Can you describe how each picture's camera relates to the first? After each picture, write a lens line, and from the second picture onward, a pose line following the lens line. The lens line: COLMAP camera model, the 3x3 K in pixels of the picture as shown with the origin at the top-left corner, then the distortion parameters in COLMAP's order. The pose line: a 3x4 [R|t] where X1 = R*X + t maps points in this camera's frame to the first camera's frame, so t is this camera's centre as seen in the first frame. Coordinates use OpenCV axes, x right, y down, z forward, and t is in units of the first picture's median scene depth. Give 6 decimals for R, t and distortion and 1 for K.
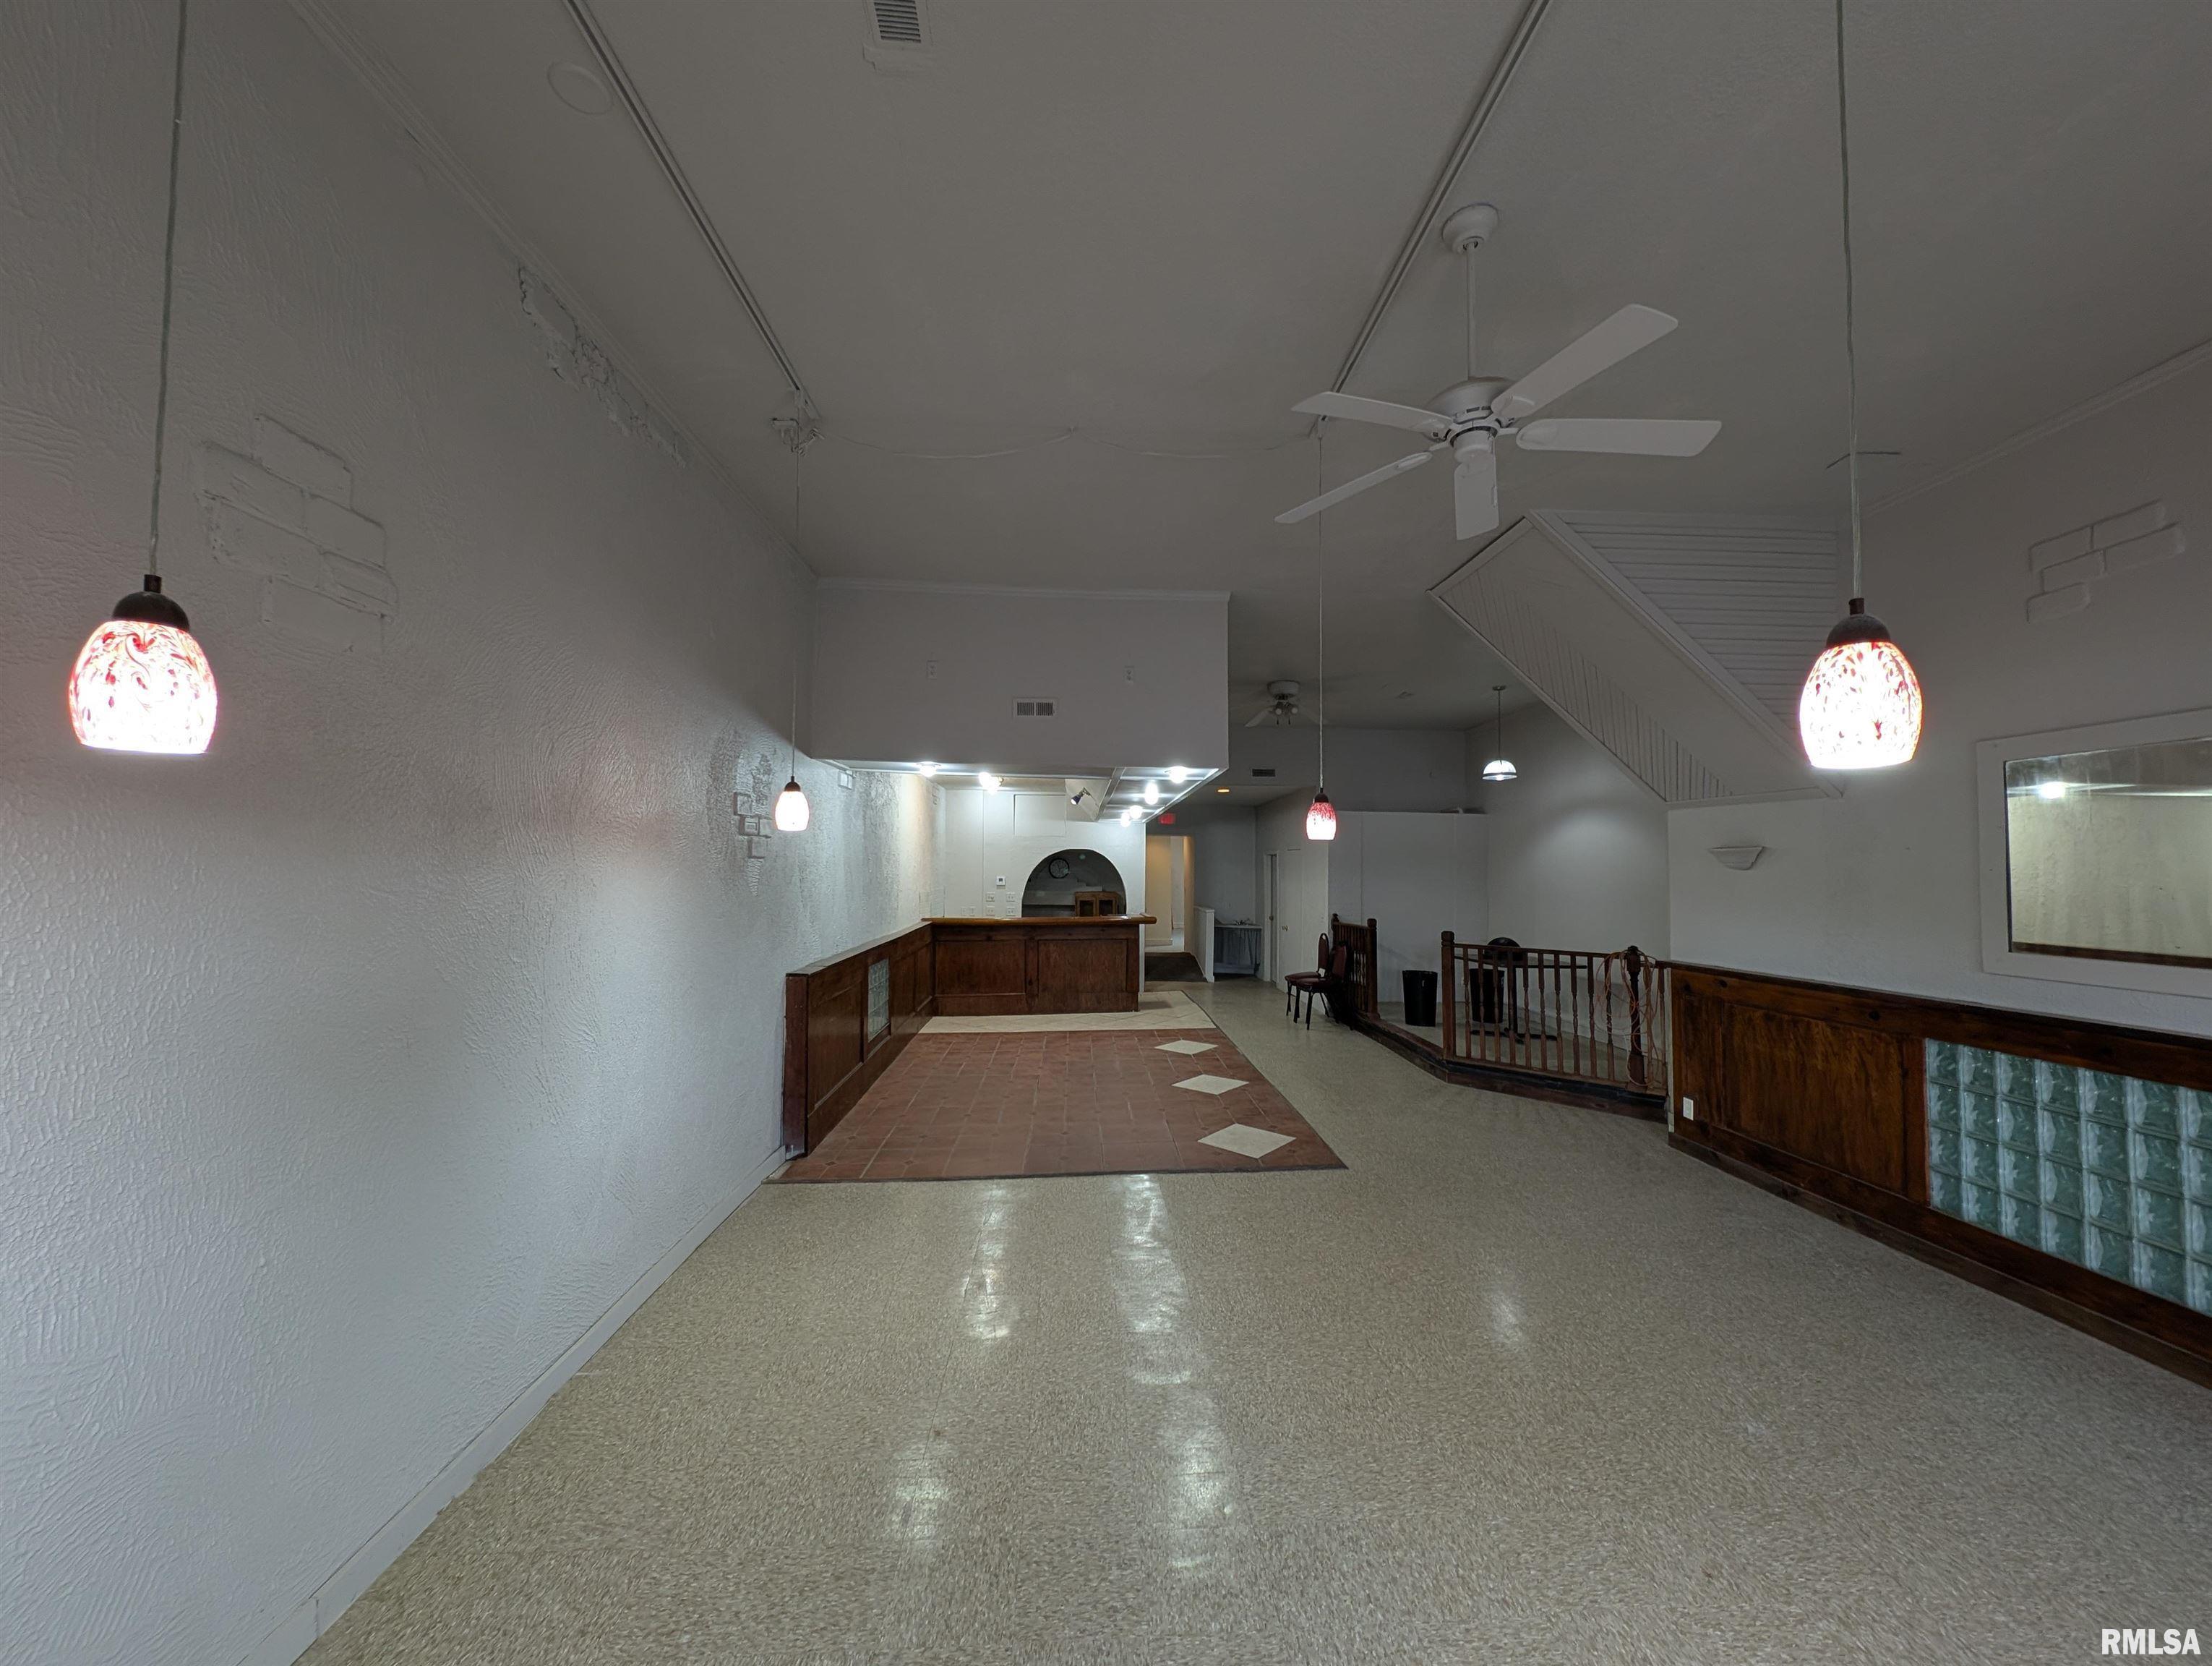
lens RADIAL K [[831.6, 0, 1102.2], [0, 831.6, 823.6], [0, 0, 1]] dist [0.000409, -0.000022]
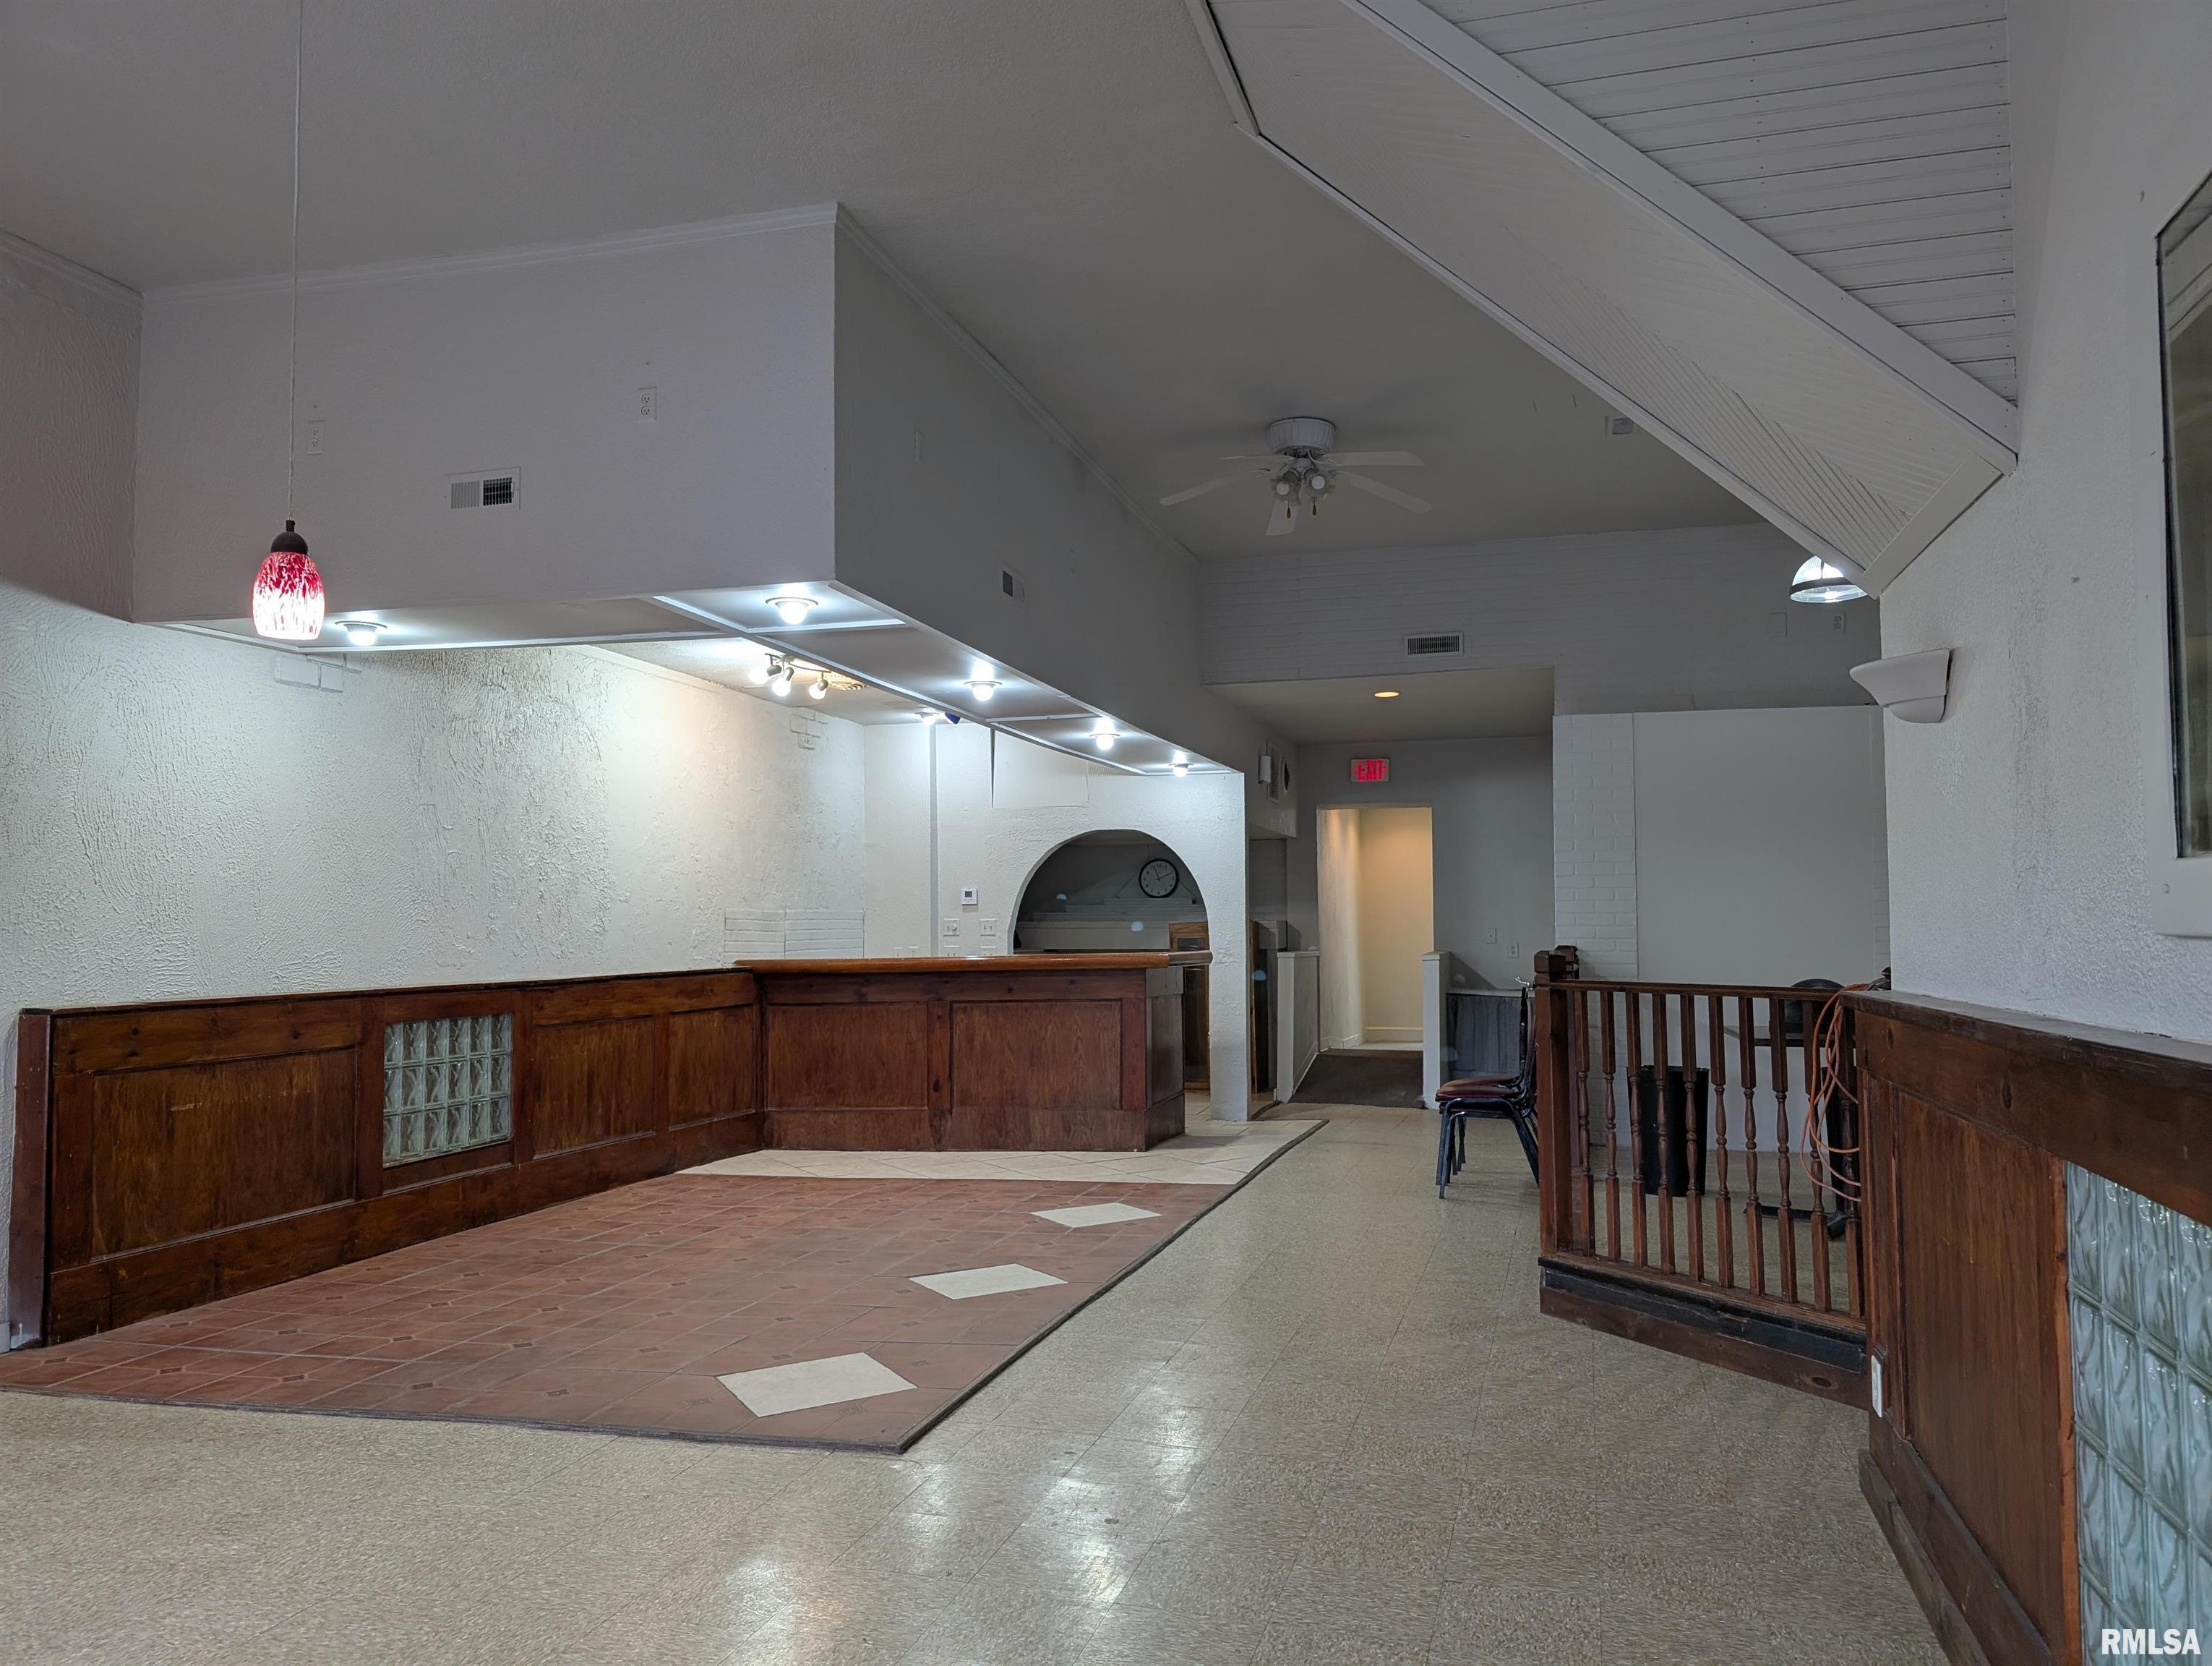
lens RADIAL K [[1594.9, 0, 1106.0], [0, 1594.9, 833.0], [0, 0, 1]] dist [-0.004753, -0.003357]
pose [[0.951523, -0.030203, -0.306092, 0.391947], [0.030292, 0.999531, -0.004462, 0.056424], [0.306083, -0.005026, 0.951992, 0.140578]]
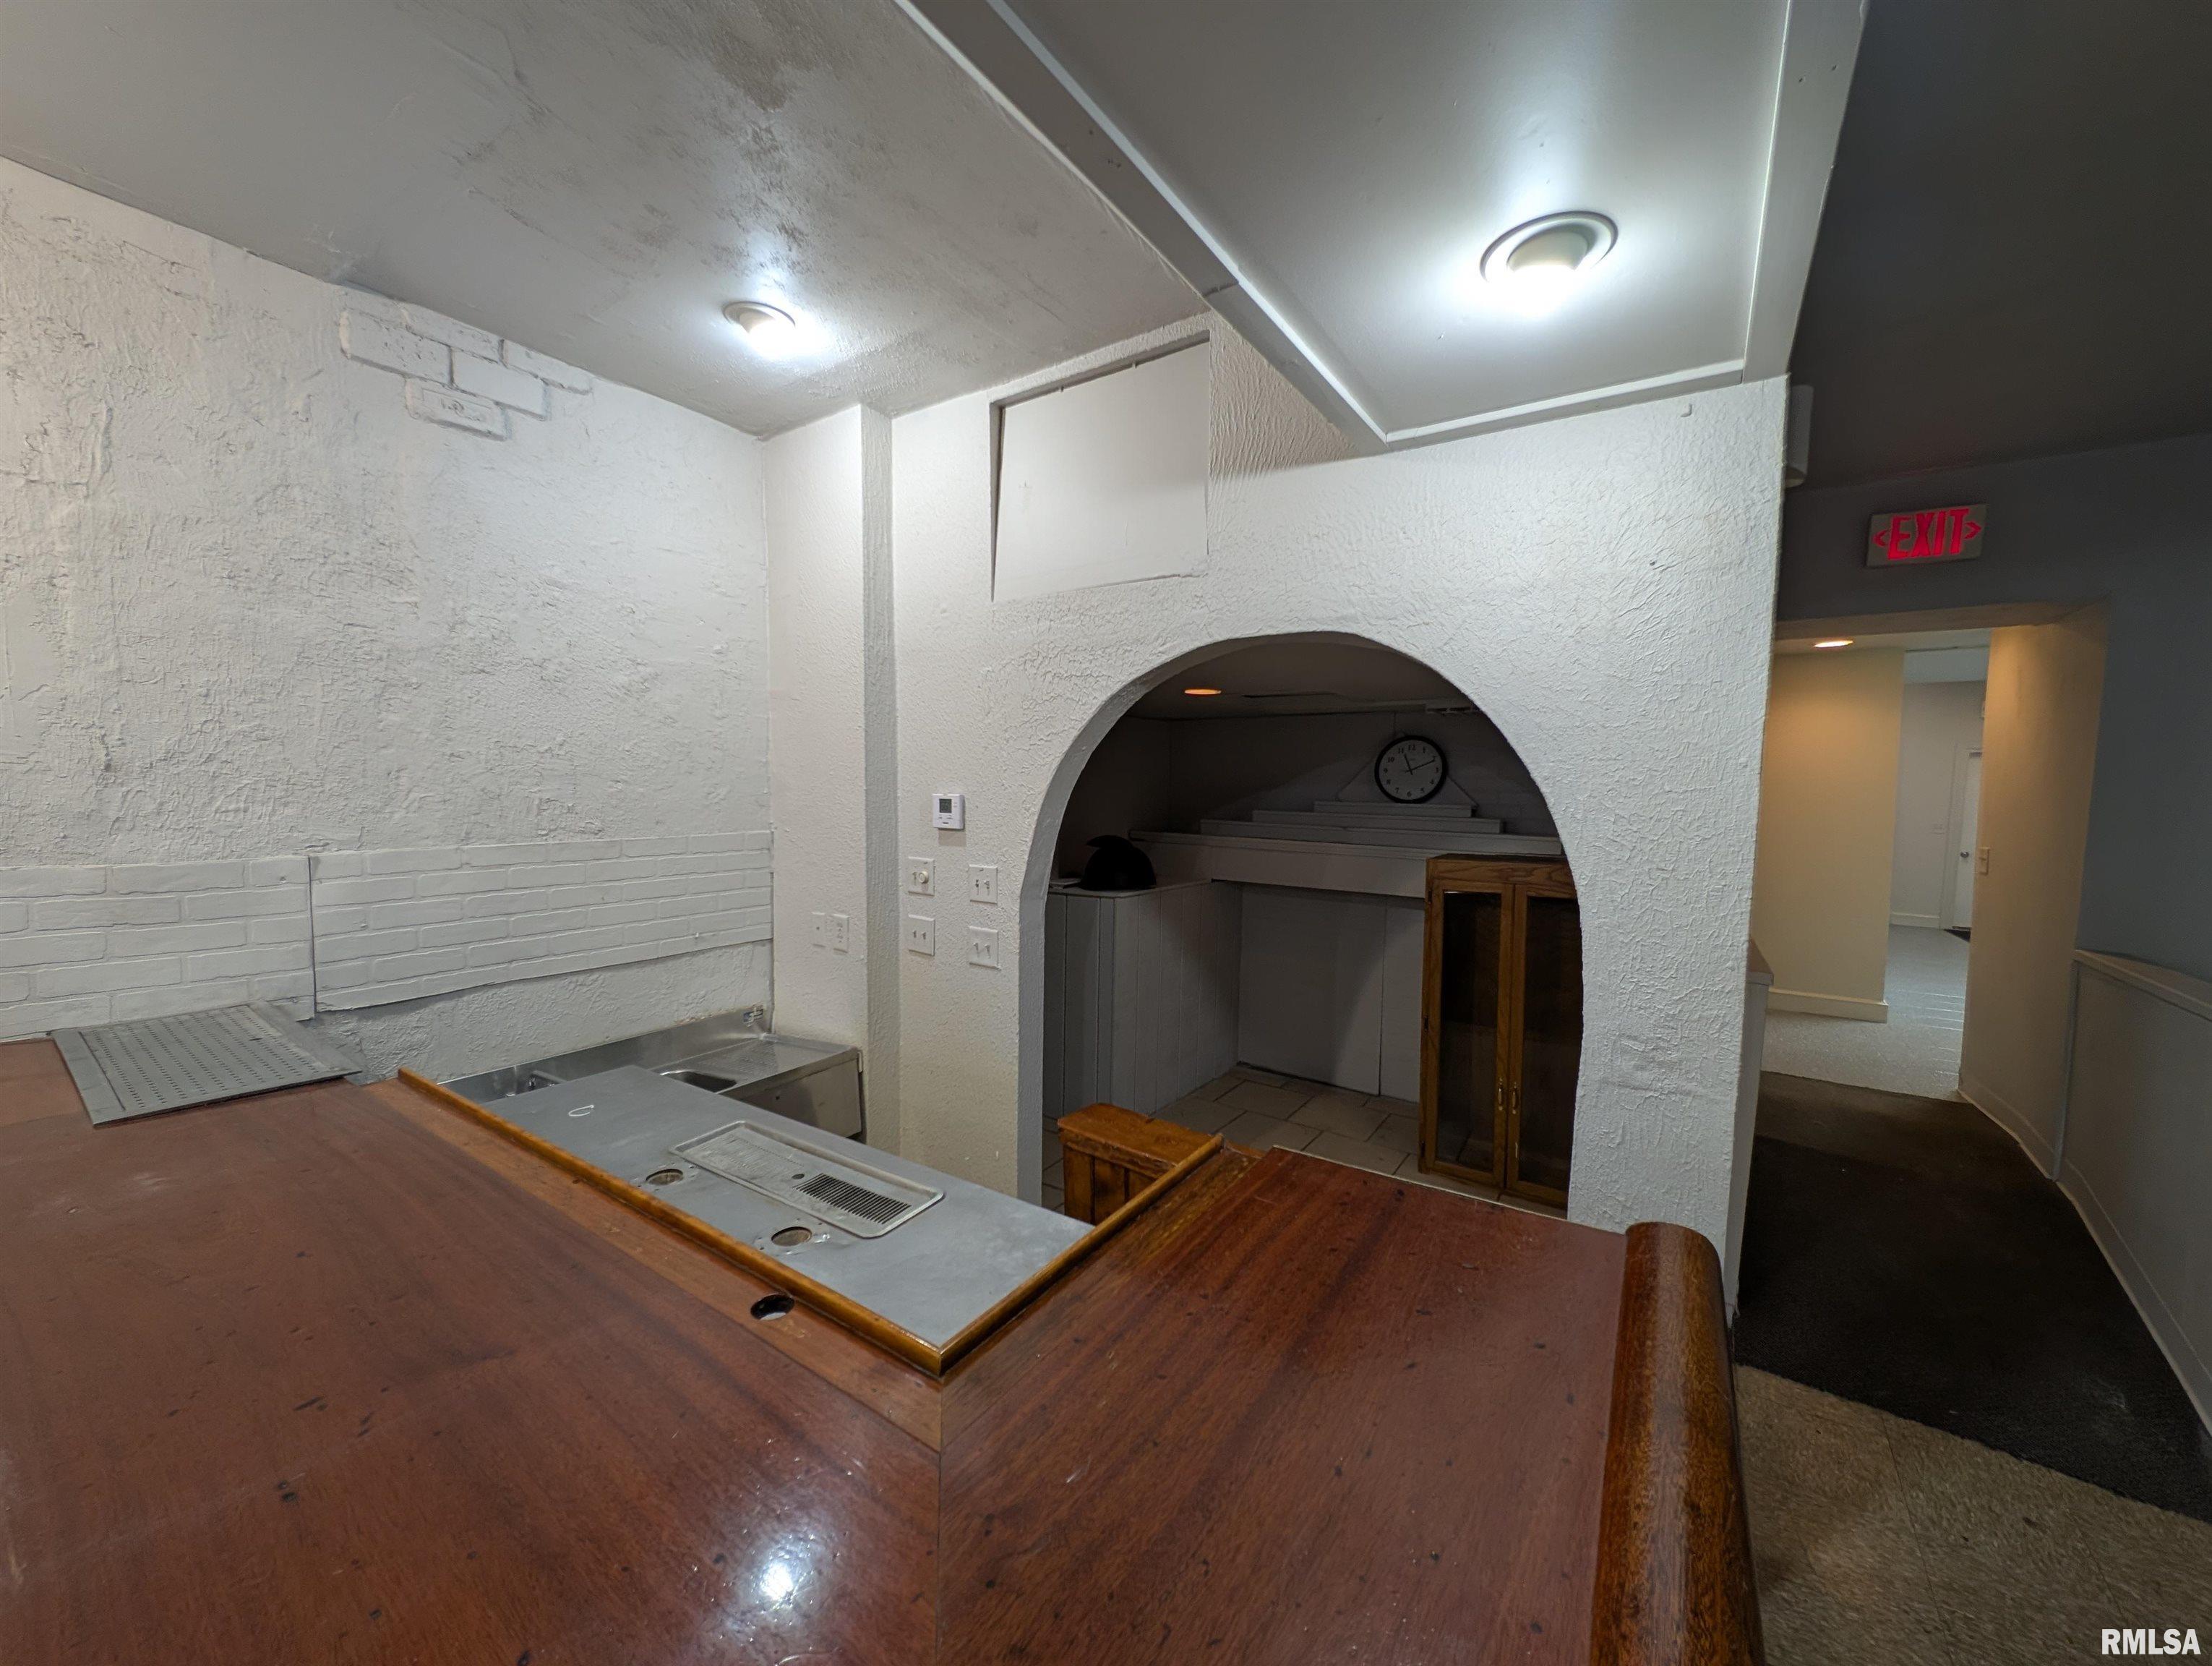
lens RADIAL K [[831.6, 0, 1102.2], [0, 831.6, 823.6], [0, 0, 1]] dist [0.000409, -0.000022]
pose [[0.806495, 0.033642, -0.590283, 0.066851], [0.025442, 0.995480, 0.091497, 0.080734], [0.590694, -0.088809, 0.801994, 1.275541]]
